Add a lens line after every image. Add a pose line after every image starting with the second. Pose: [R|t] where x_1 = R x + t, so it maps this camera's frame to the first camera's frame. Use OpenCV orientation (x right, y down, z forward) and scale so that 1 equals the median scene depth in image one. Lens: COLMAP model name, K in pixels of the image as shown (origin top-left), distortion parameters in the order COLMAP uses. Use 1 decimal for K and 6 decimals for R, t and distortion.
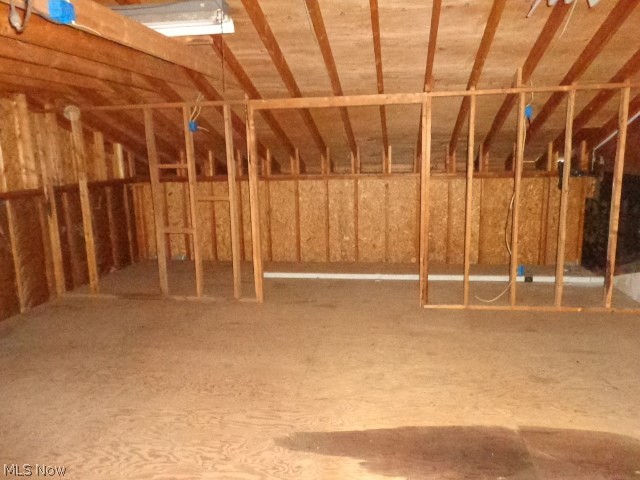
lens RADIAL K [[489.5, 0, 318.7], [0, 489.5, 241.3], [0, 0, 1]] dist [0.020144, -0.013227]
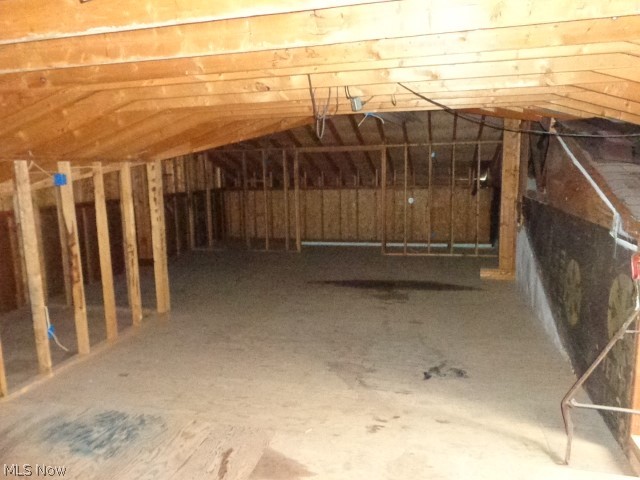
lens RADIAL K [[489.5, 0, 319.8], [0, 489.5, 238.9], [0, 0, 1]] dist [0.020144, -0.013227]
pose [[0.997310, 0.015994, -0.071531, 0.073006], [-0.018382, 0.999291, -0.032863, 0.102109], [0.070954, 0.034090, 0.996897, -0.691494]]
